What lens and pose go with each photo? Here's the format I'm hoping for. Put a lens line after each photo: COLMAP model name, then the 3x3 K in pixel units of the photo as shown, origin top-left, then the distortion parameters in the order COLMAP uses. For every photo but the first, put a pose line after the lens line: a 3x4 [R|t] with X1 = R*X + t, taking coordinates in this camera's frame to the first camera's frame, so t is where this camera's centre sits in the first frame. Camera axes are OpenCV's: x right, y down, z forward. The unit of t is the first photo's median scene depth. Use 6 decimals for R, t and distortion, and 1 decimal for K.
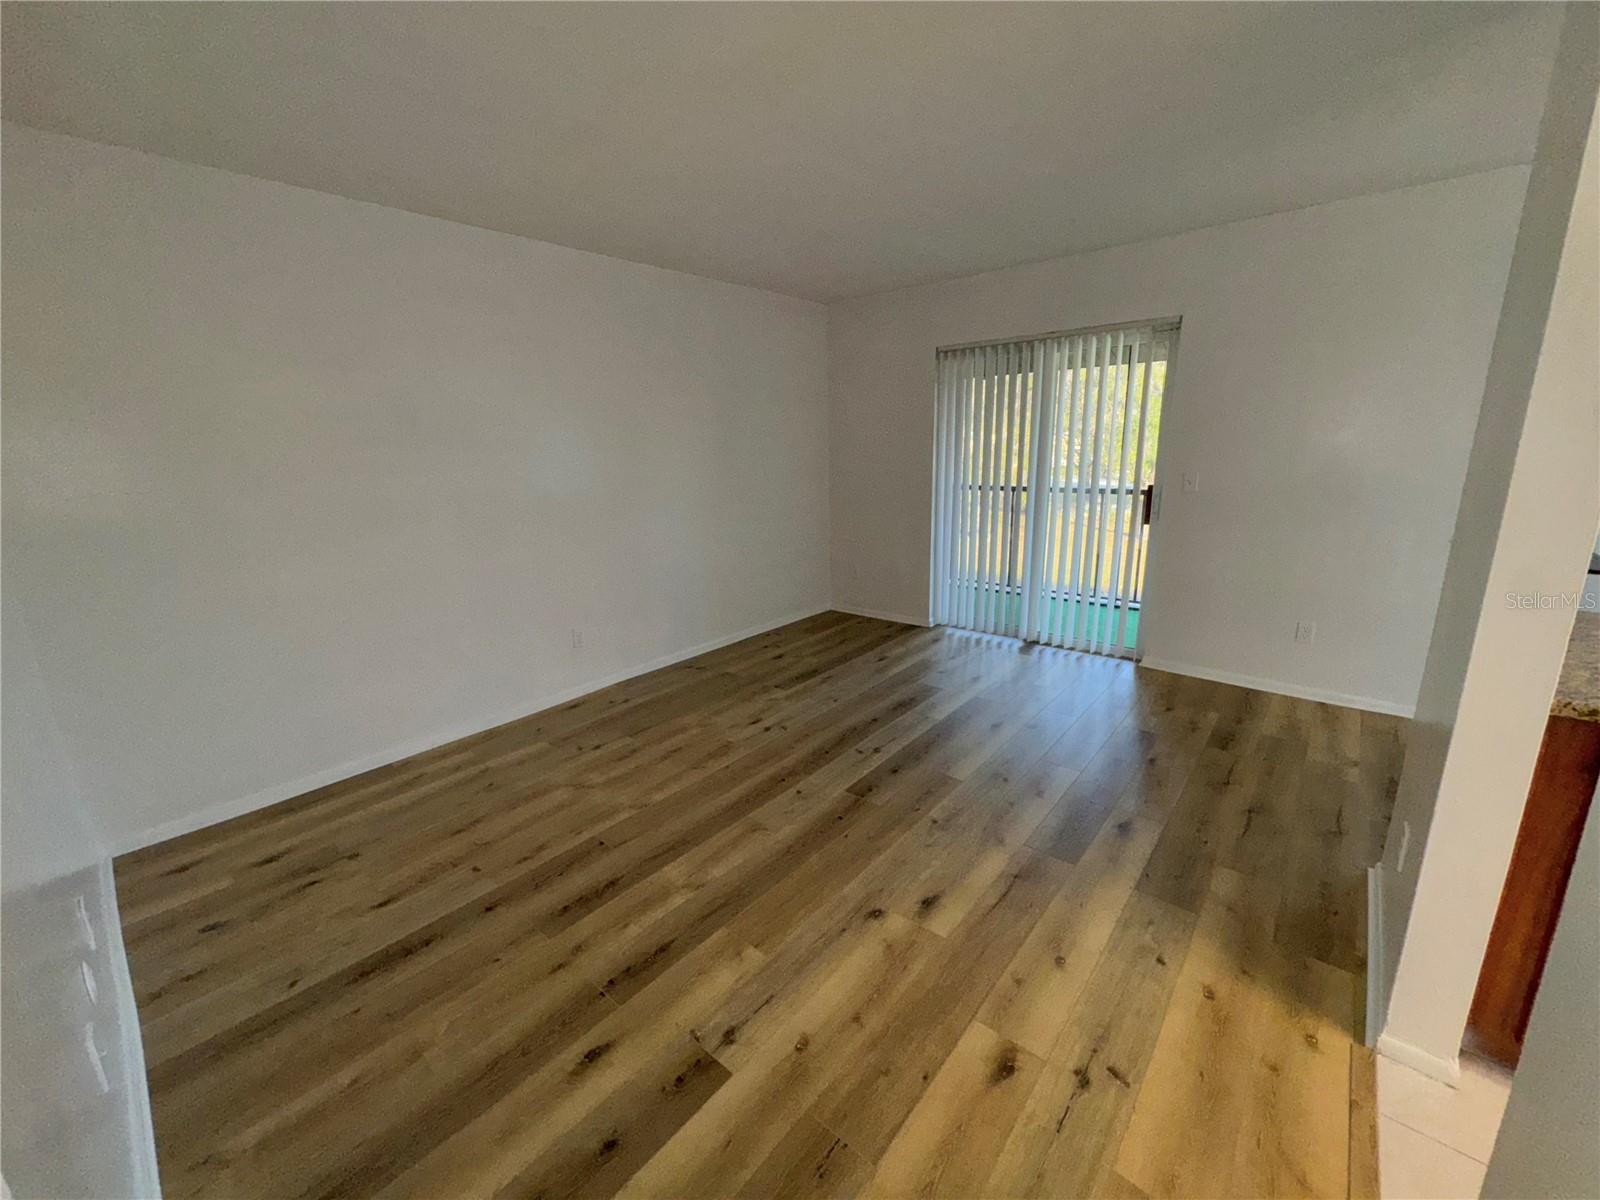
lens RADIAL K [[639.9, 0, 797.3], [0, 639.9, 594.7], [0, 0, 1]] dist [-0.004005, 0.000692]
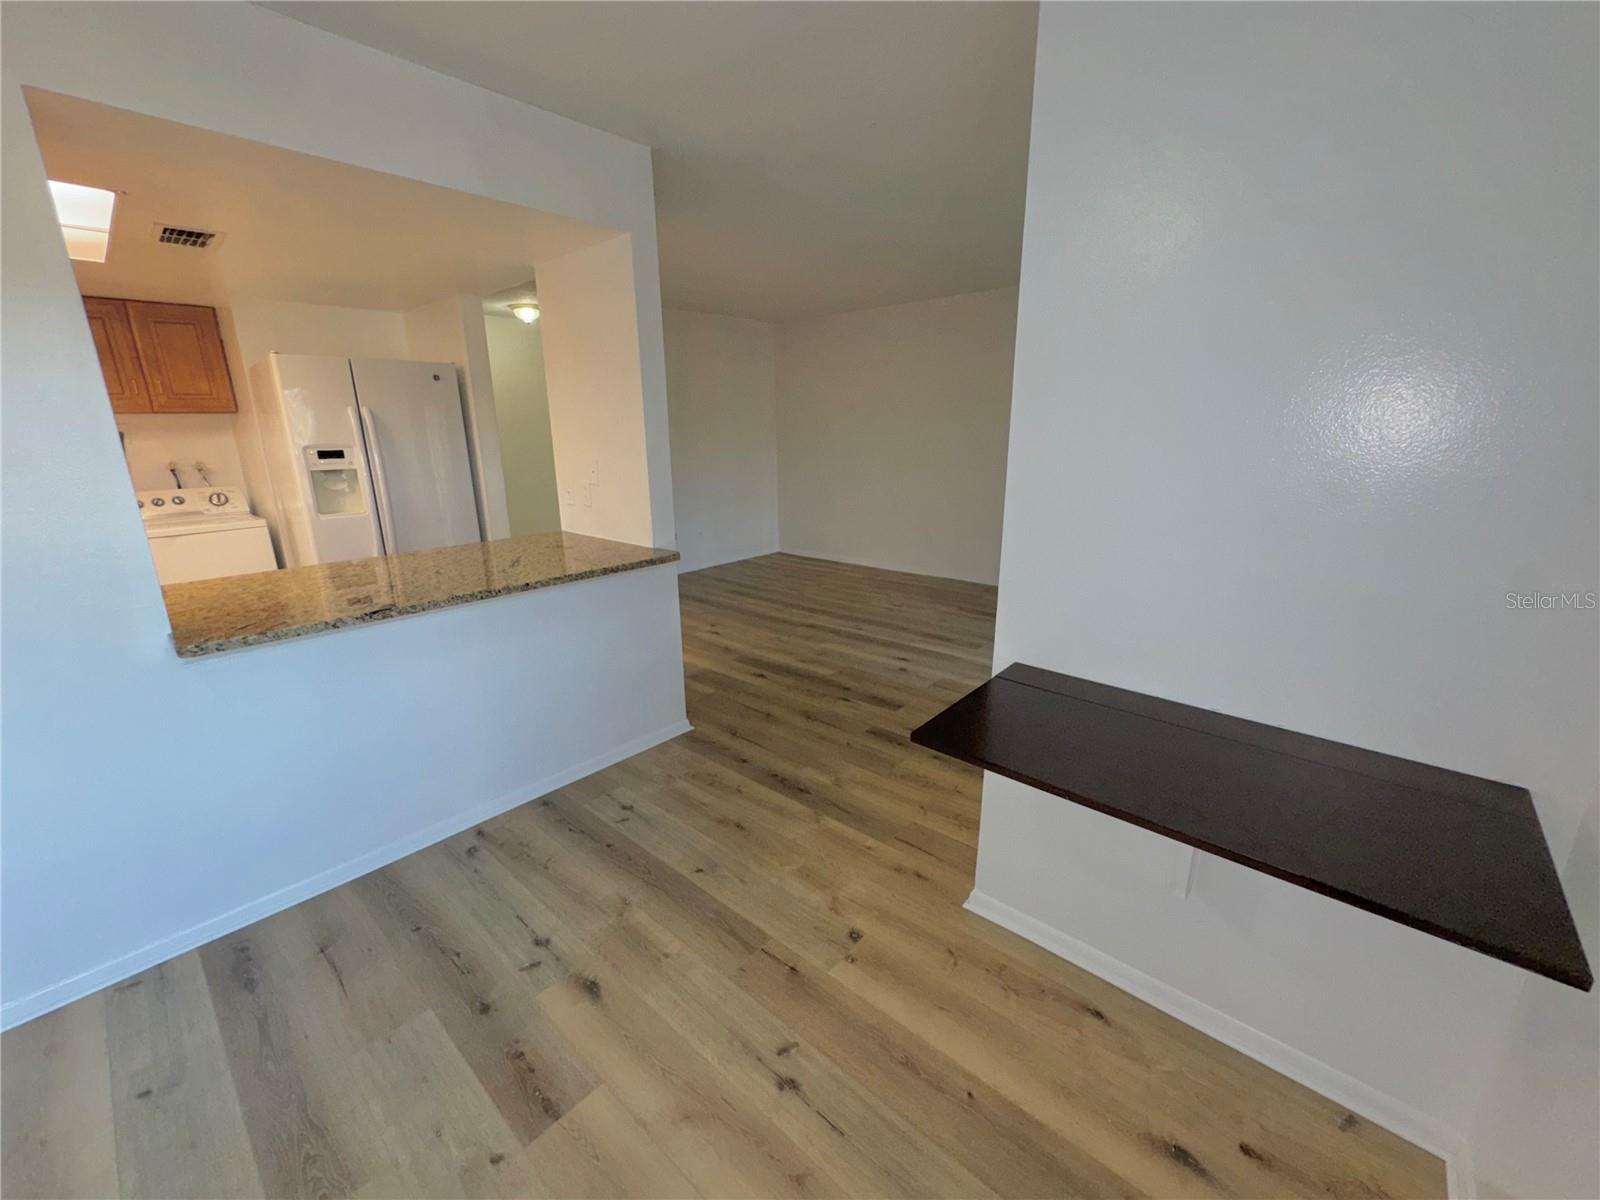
lens RADIAL K [[639.9, 0, 799.3], [0, 639.9, 598.3], [0, 0, 1]] dist [-0.004005, 0.000692]
pose [[-0.015350, 0.286985, -0.957812, 1.760059], [-0.220127, 0.933453, 0.283214, -0.249708], [0.975350, 0.215188, 0.048845, 0.876702]]
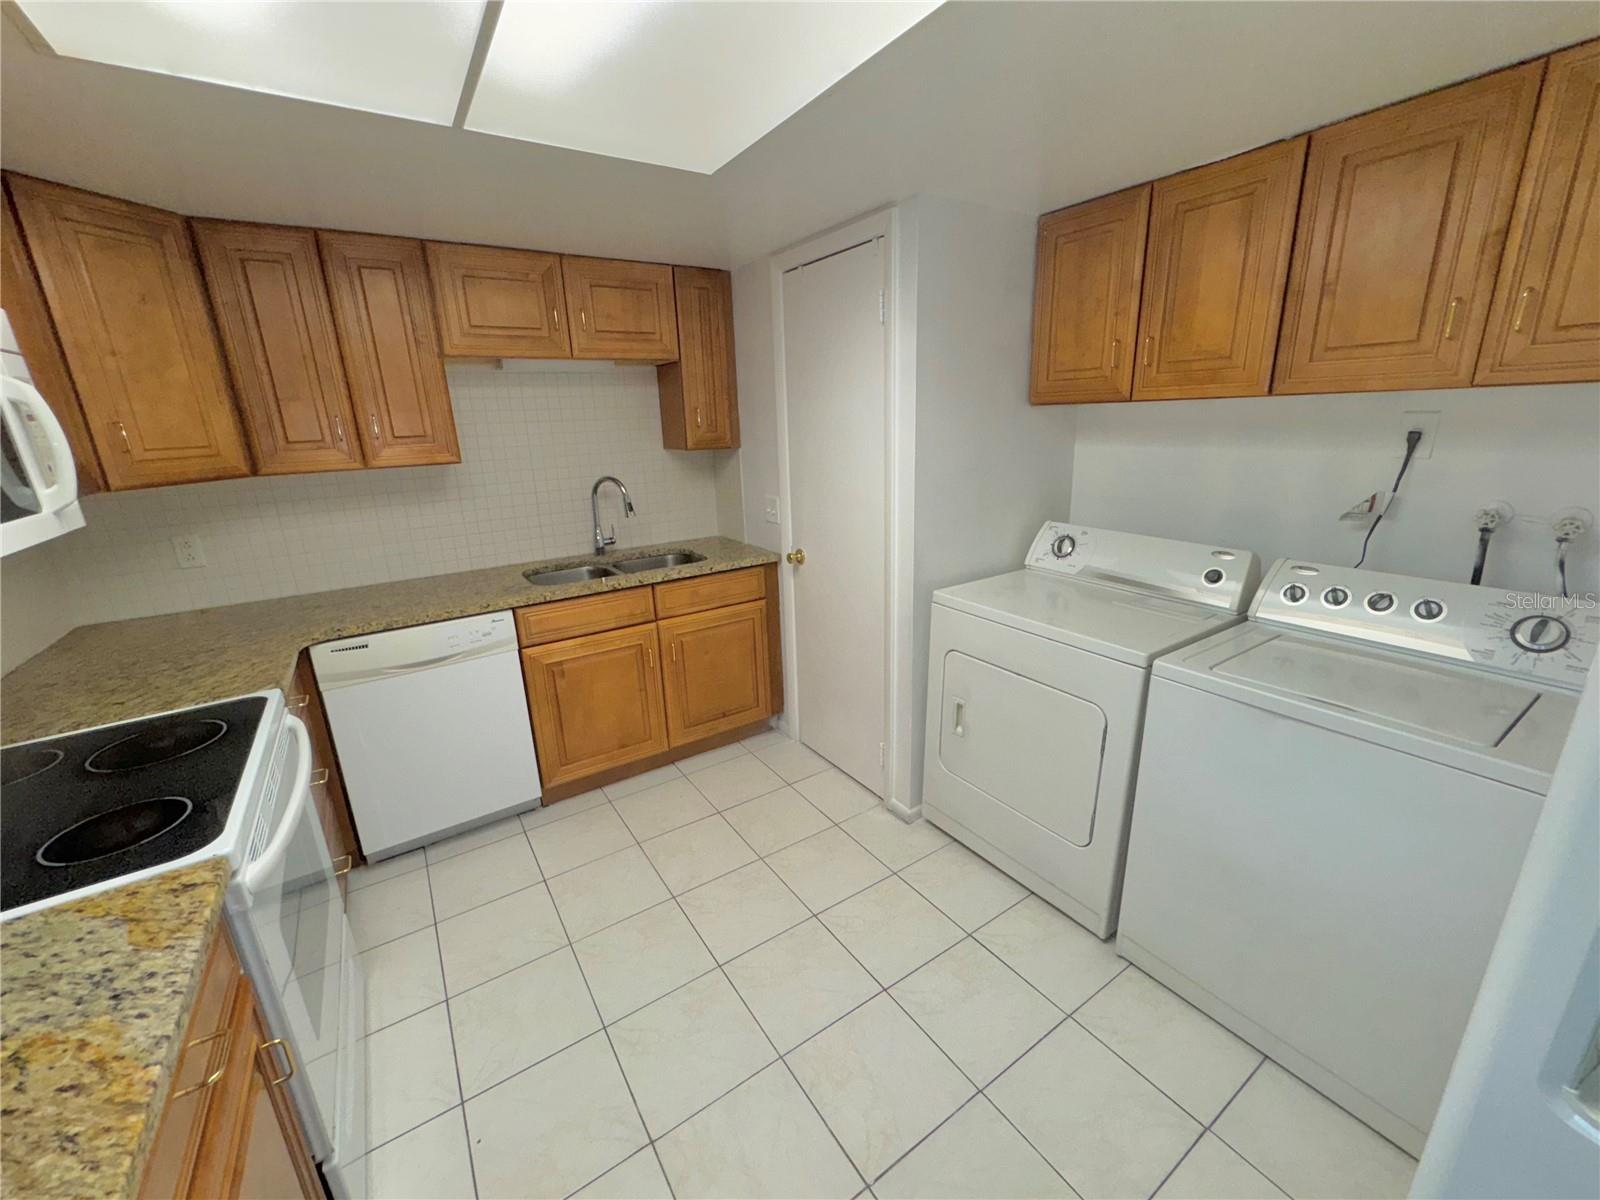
lens RADIAL K [[639.9, 0, 798.6], [0, 639.9, 598.3], [0, 0, 1]] dist [-0.004005, 0.000692]
pose [[-0.961153, -0.020114, 0.275282, 0.706882], [0.118437, 0.870803, 0.477152, -0.084659], [-0.249314, 0.491220, -0.834593, 0.132860]]
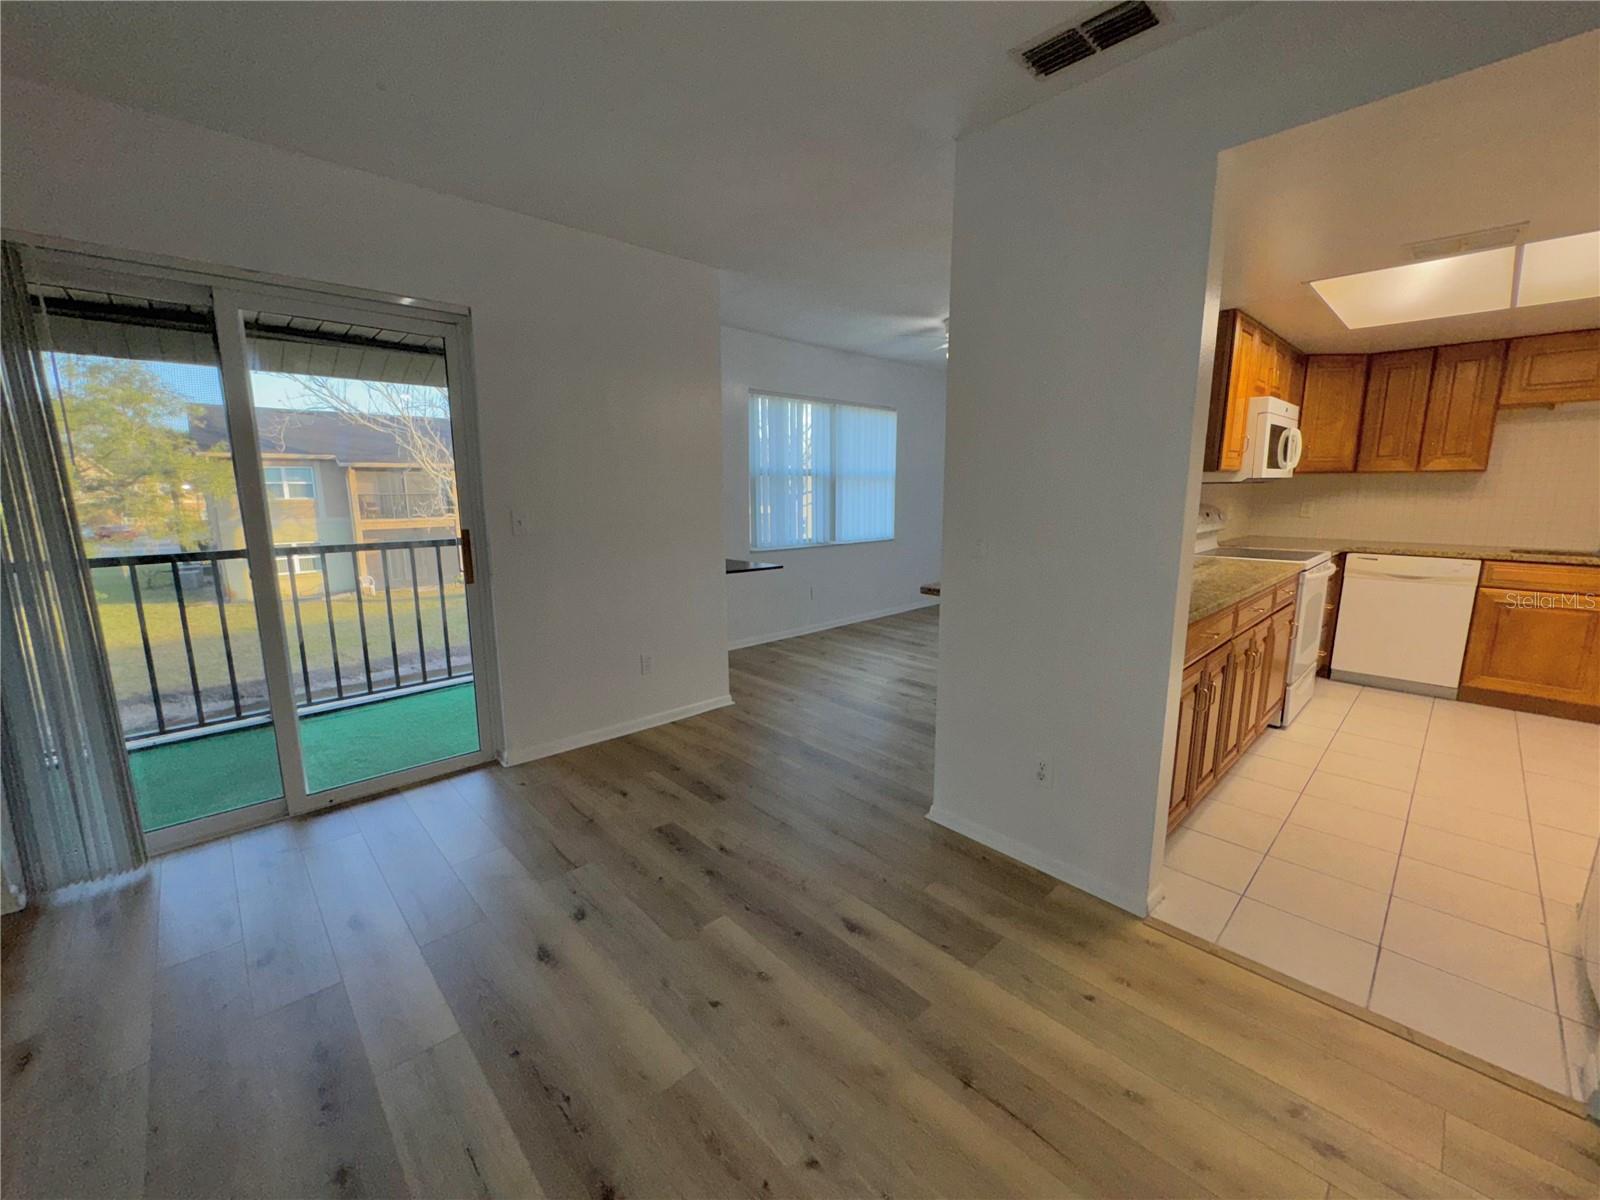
lens RADIAL K [[639.9, 0, 799.8], [0, 639.9, 598.7], [0, 0, 1]] dist [-0.004005, 0.000692]
pose [[0.100198, -0.149280, 0.983705, -0.205007], [0.232868, 0.964739, 0.122682, -0.136173], [-0.967333, 0.216781, 0.131428, 0.782155]]
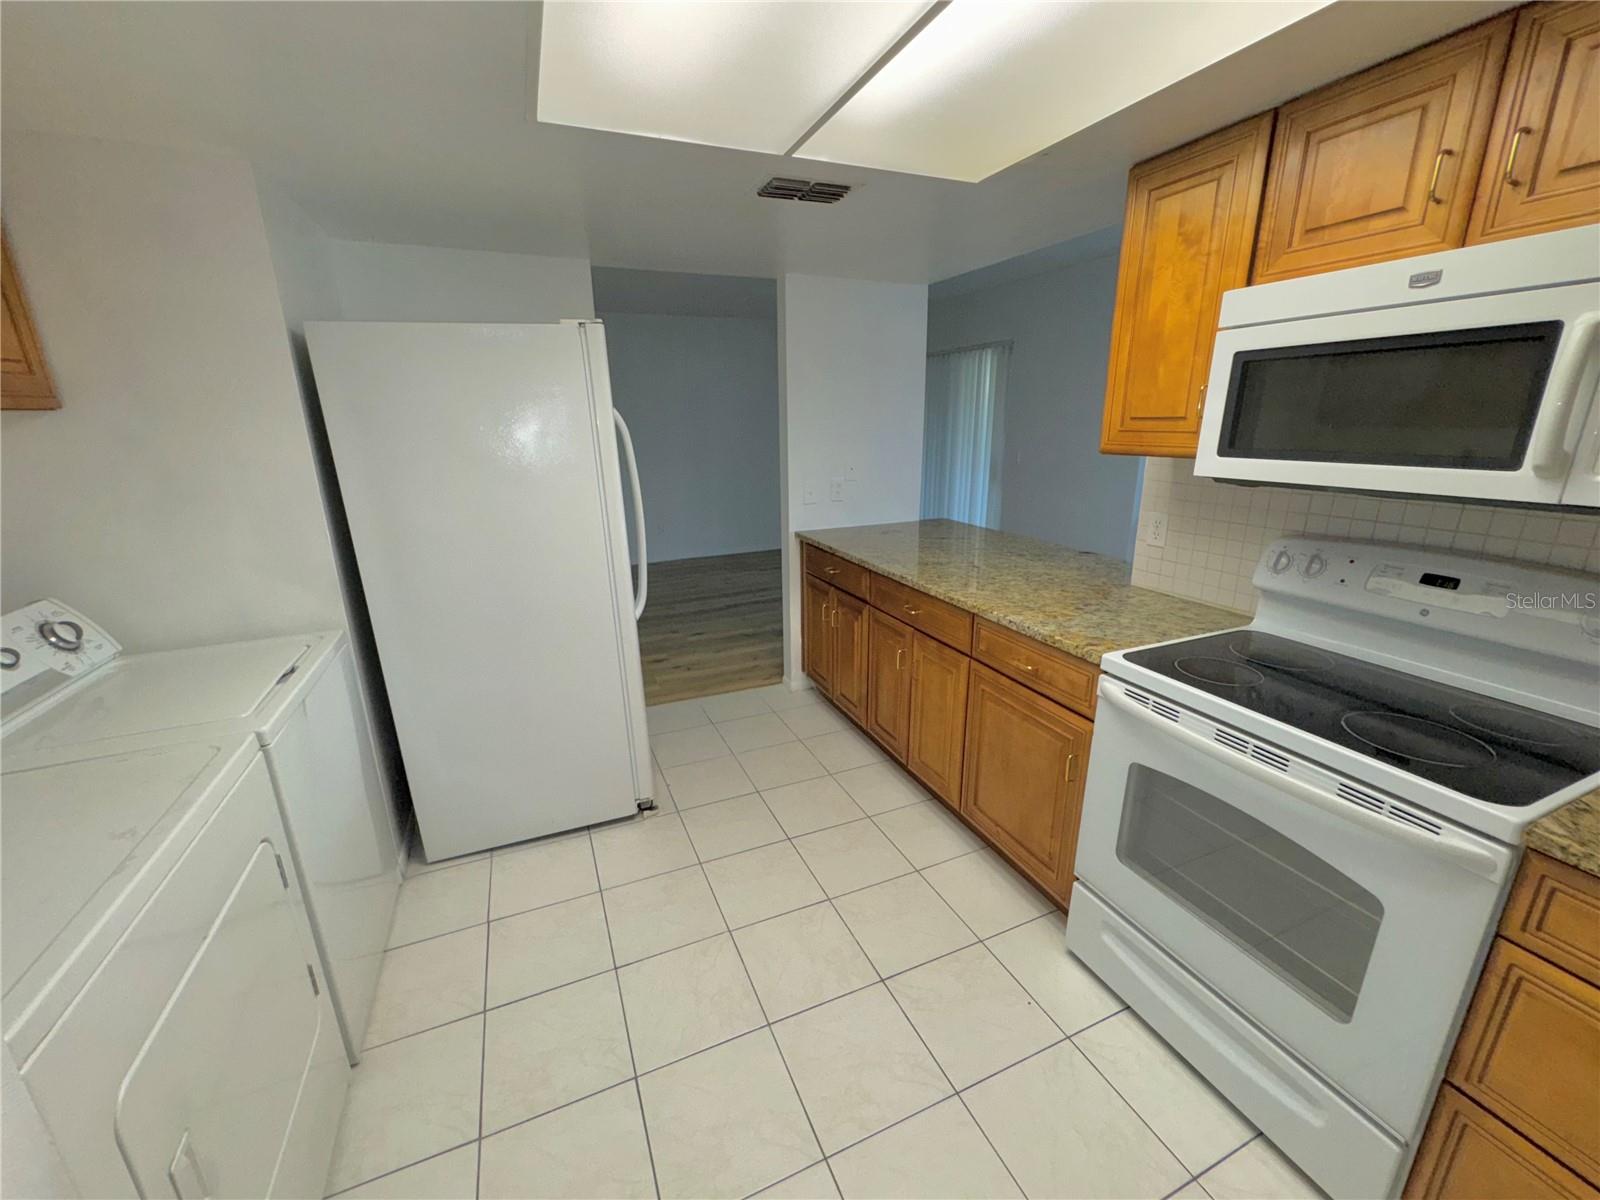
lens RADIAL K [[639.9, 0, 797.6], [0, 639.9, 597.1], [0, 0, 1]] dist [-0.004005, 0.000692]
pose [[0.898878, 0.133762, -0.417285, 1.102540], [-0.111937, 0.990769, 0.076469, 0.108346], [0.423662, -0.022027, 0.905553, -0.681611]]
